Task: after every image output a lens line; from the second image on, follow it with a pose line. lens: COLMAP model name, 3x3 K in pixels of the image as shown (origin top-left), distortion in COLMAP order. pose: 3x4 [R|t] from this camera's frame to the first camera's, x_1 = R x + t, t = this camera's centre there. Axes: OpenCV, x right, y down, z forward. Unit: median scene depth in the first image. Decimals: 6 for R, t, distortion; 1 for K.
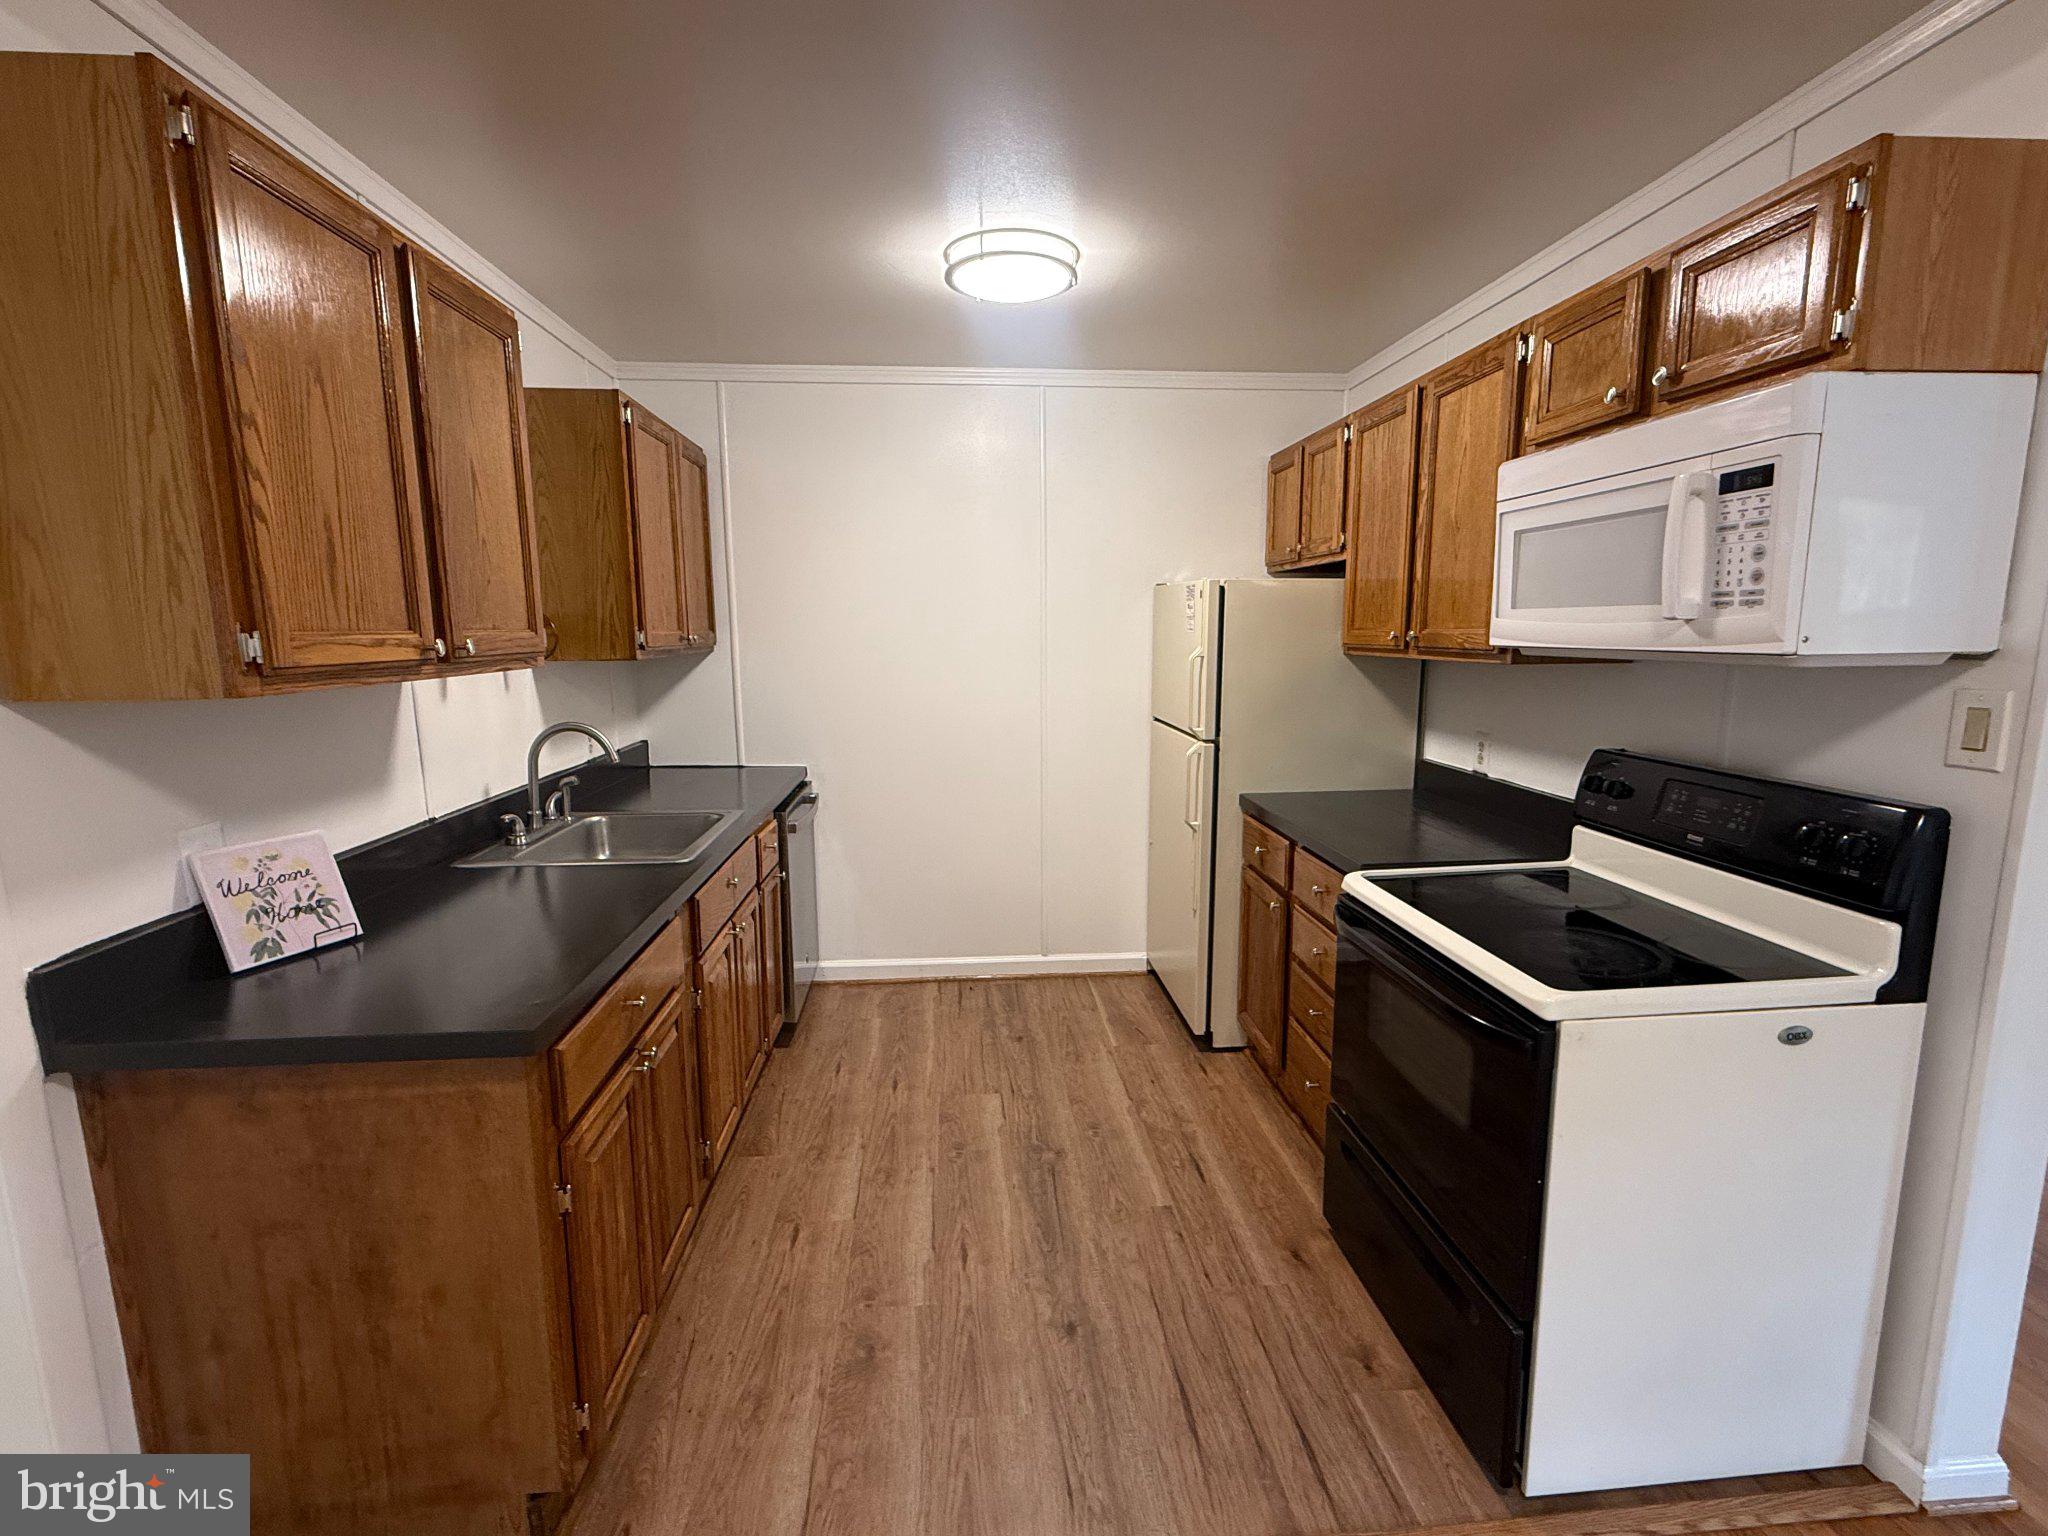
lens RADIAL K [[914.8, 0, 1024.0], [0, 914.8, 768.0], [0, 0, 1]] dist [-0.000095, -0.000309]
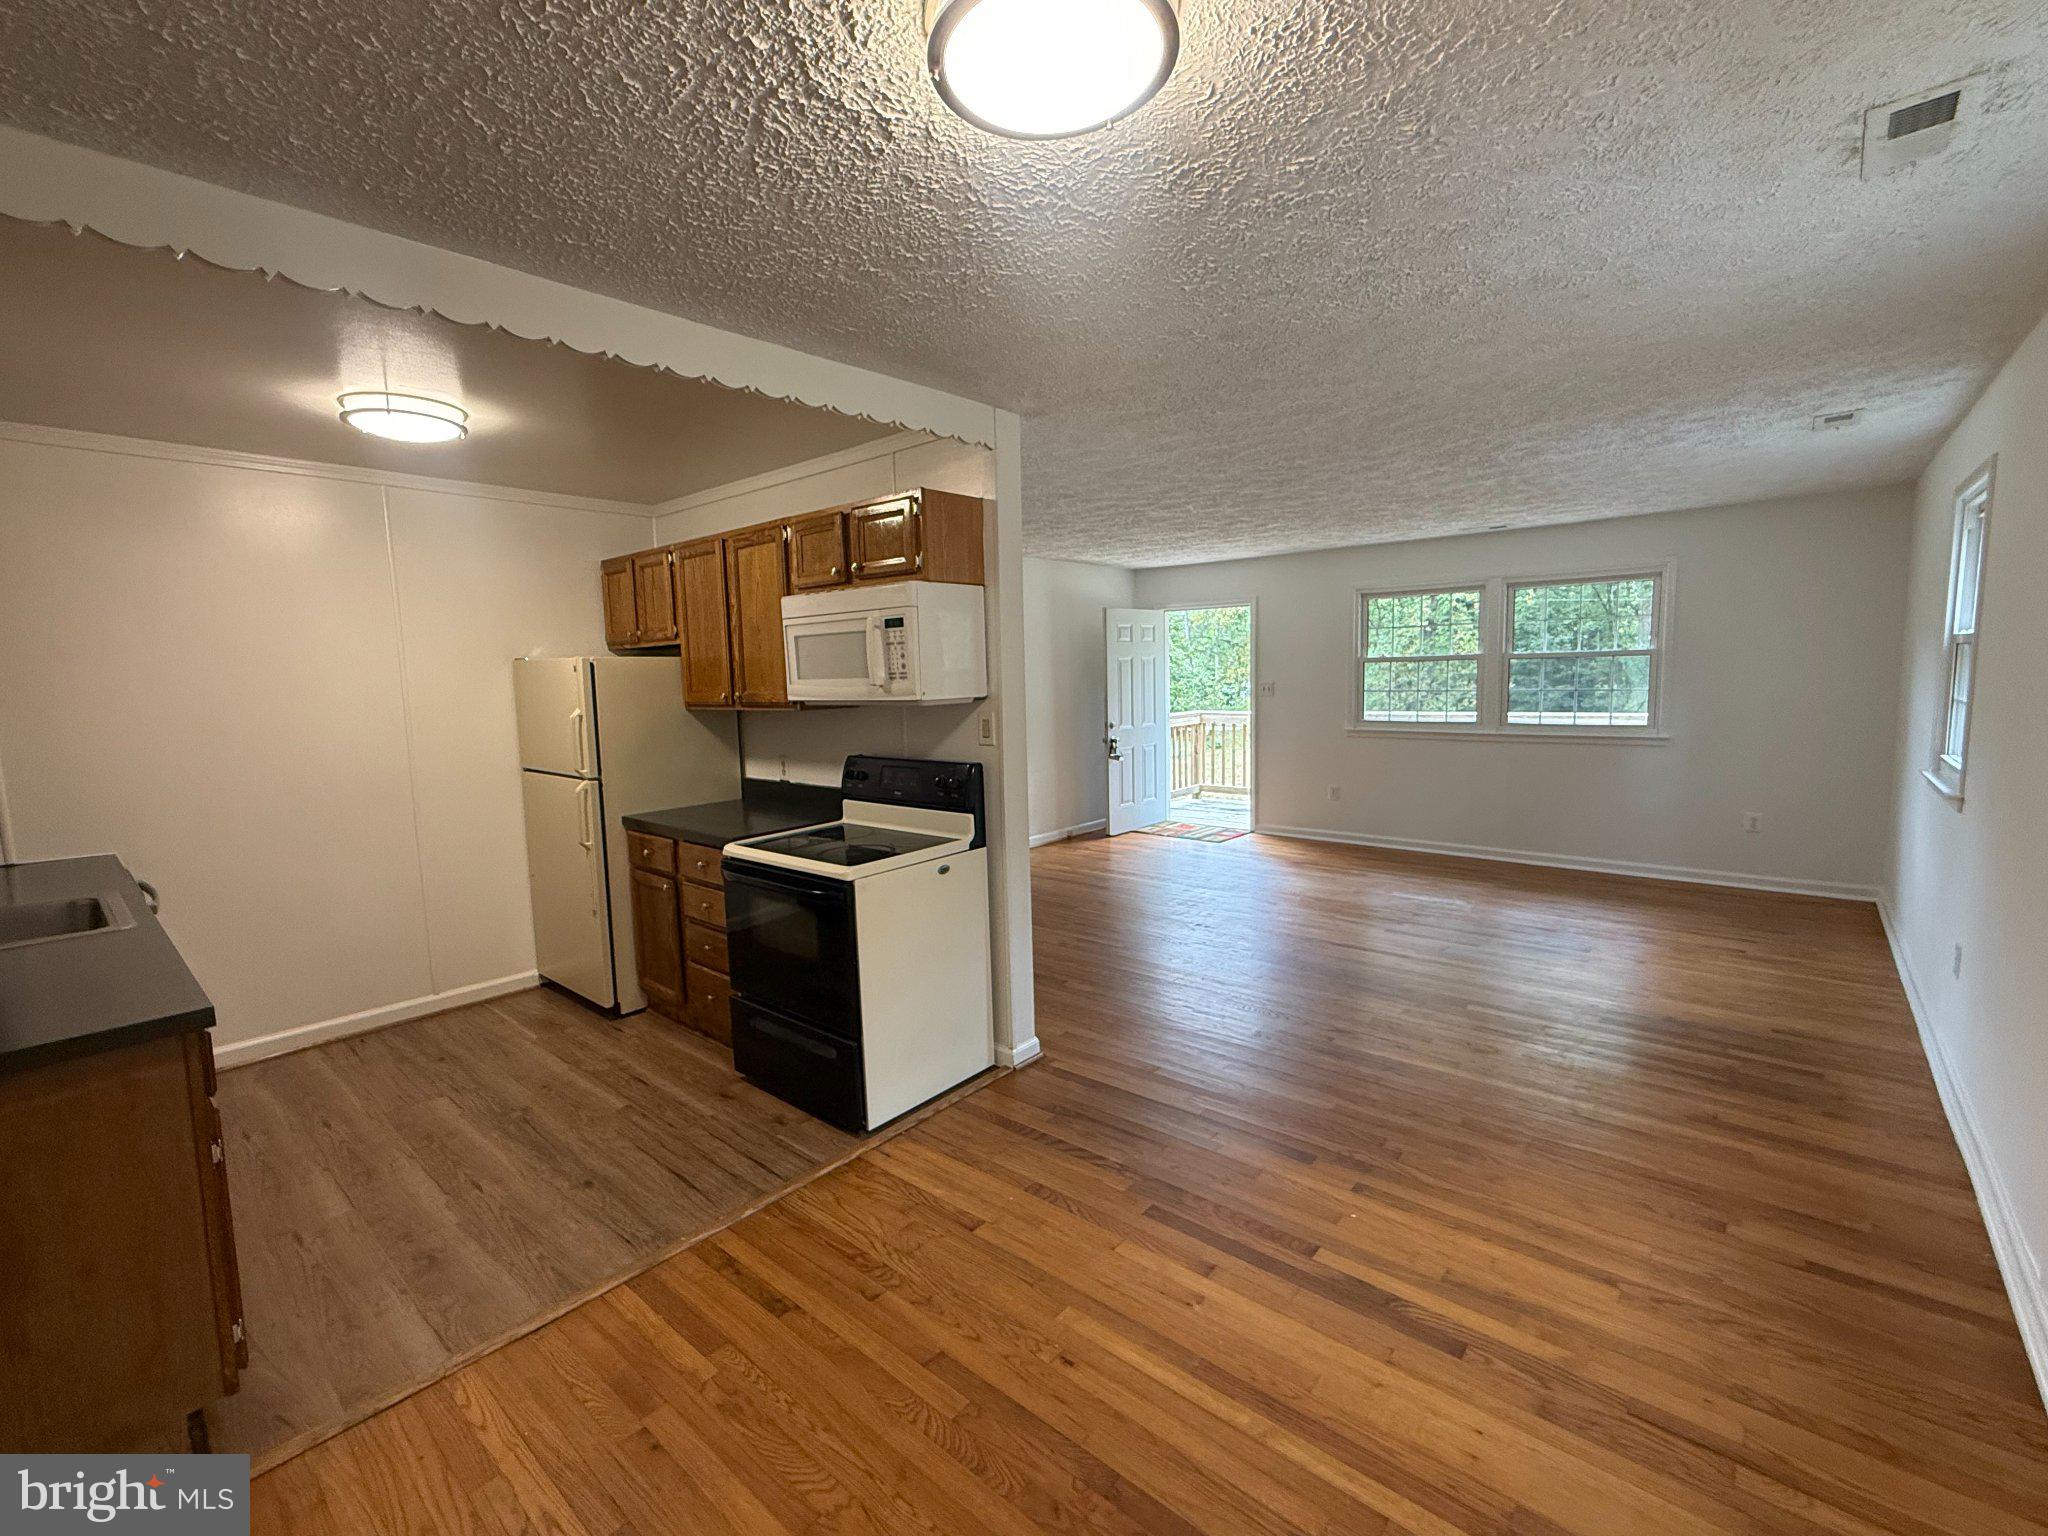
lens RADIAL K [[877.9, 0, 1024.0], [0, 877.9, 768.0], [0, 0, 1]] dist [-0.000215, -0.000143]
pose [[0.711523, -0.087038, 0.697251, -0.293497], [0.126999, 0.991886, -0.005781, 0.050501], [-0.691090, 0.092664, 0.716804, -0.416161]]
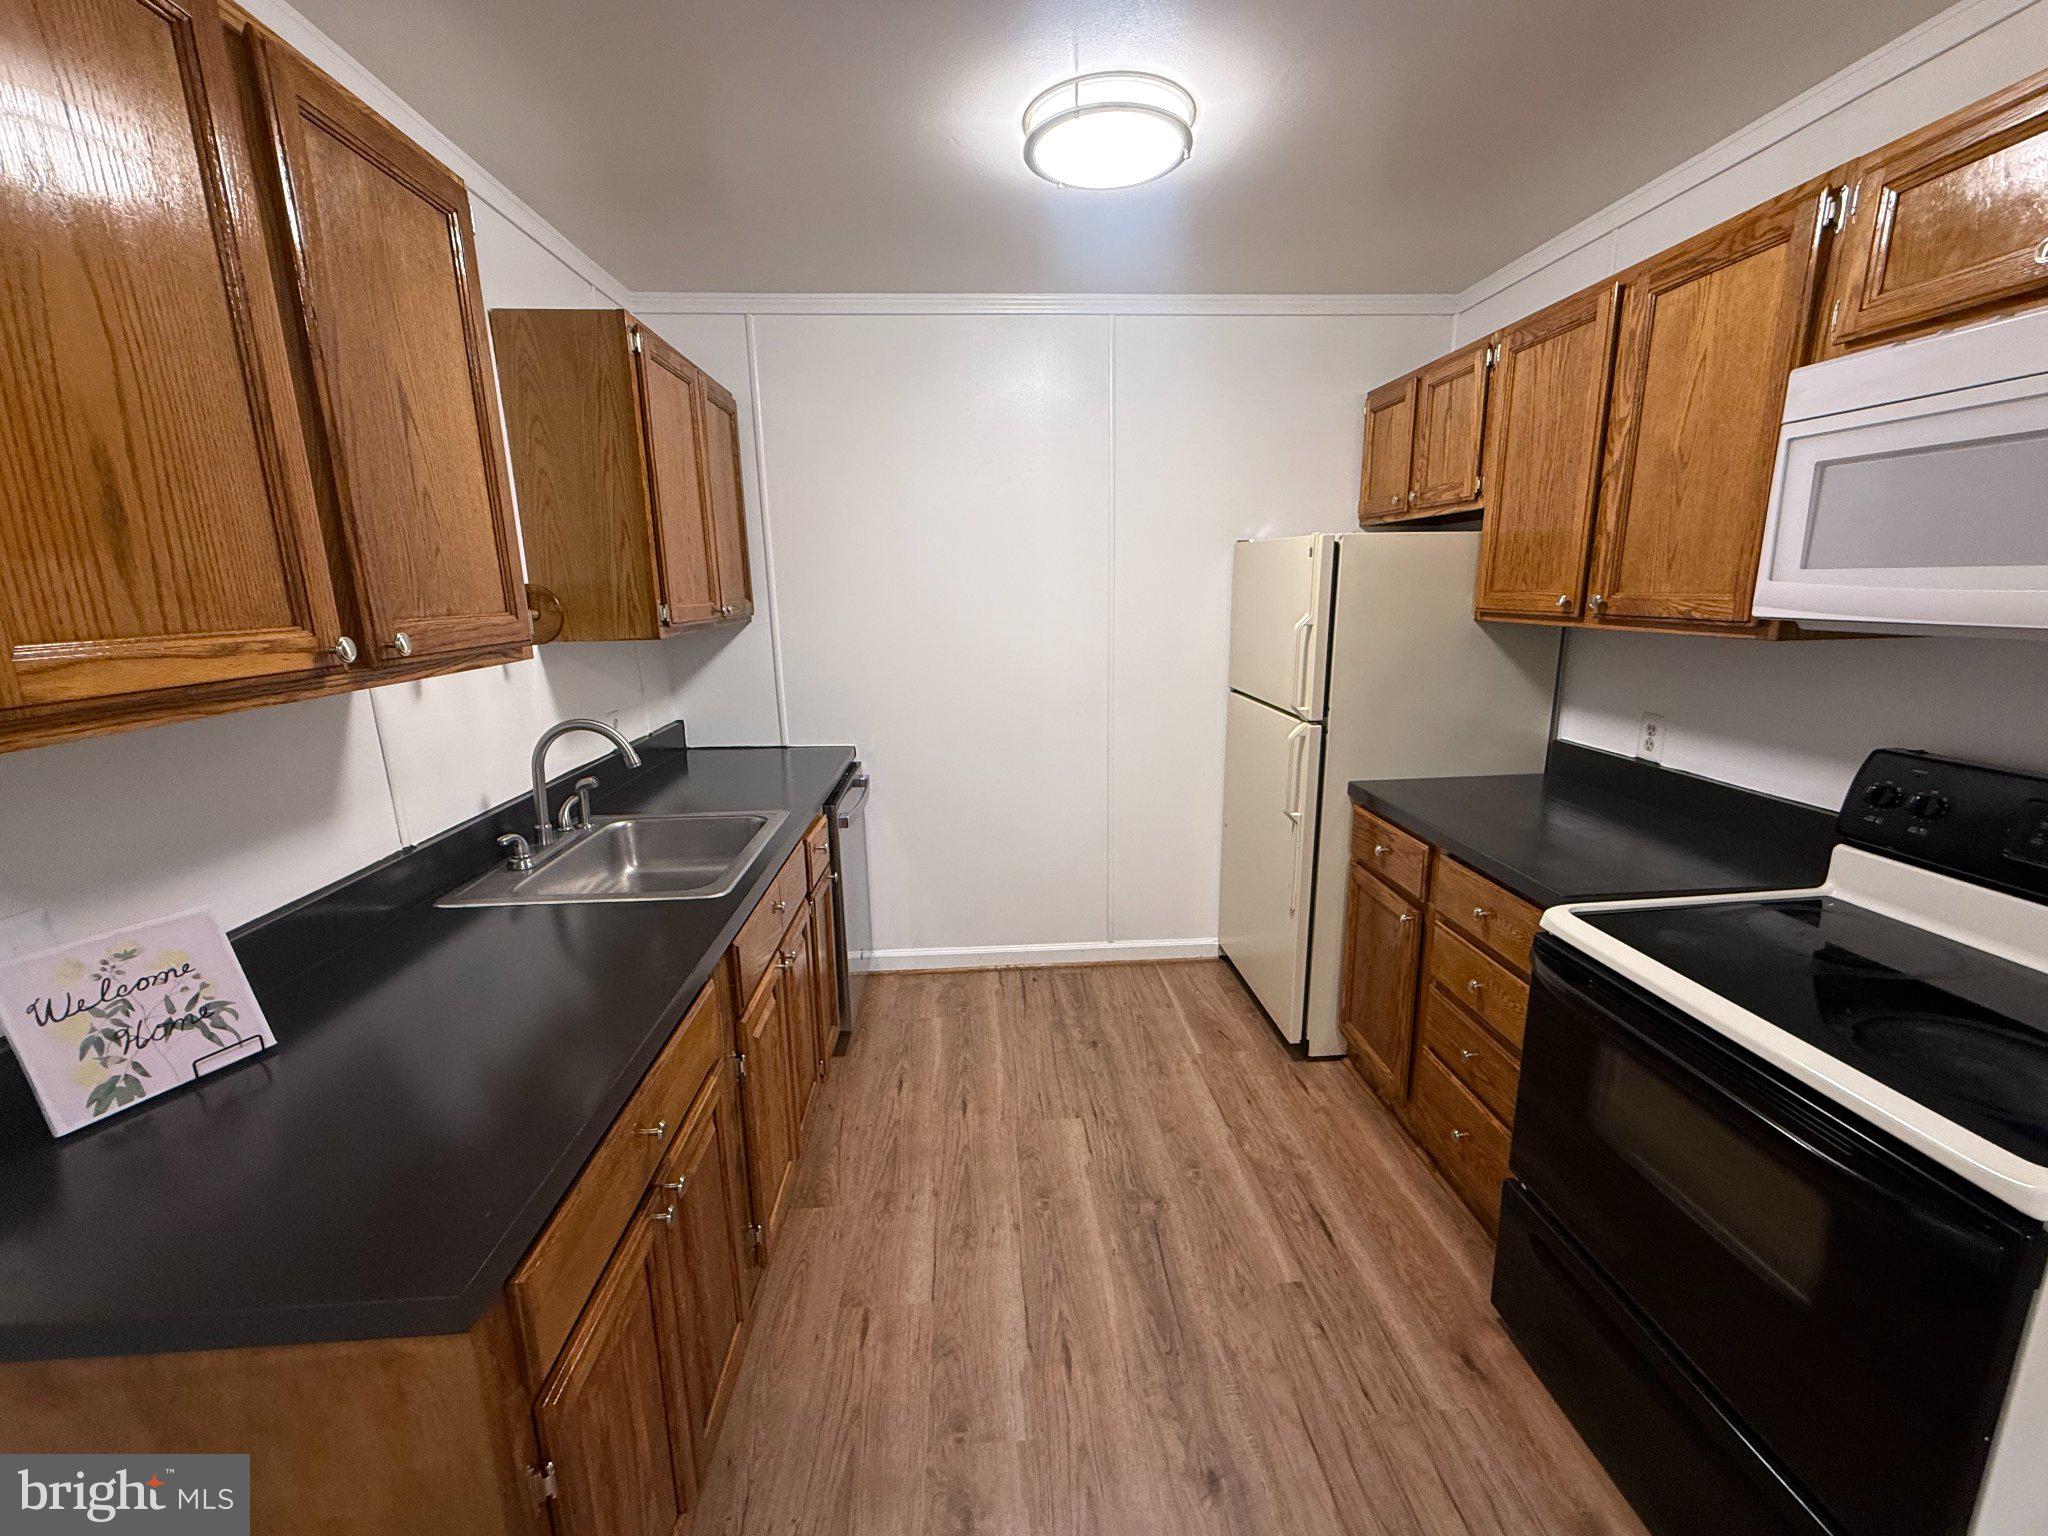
lens RADIAL K [[827.7, 0, 1024.0], [0, 827.7, 765.8], [0, 0, 1]] dist [-0.000476, -0.000196]
pose [[0.999788, -0.008348, -0.018806, -0.077240], [0.009571, 0.997781, 0.065894, -0.052866], [0.018214, -0.066060, 0.997649, 0.250747]]
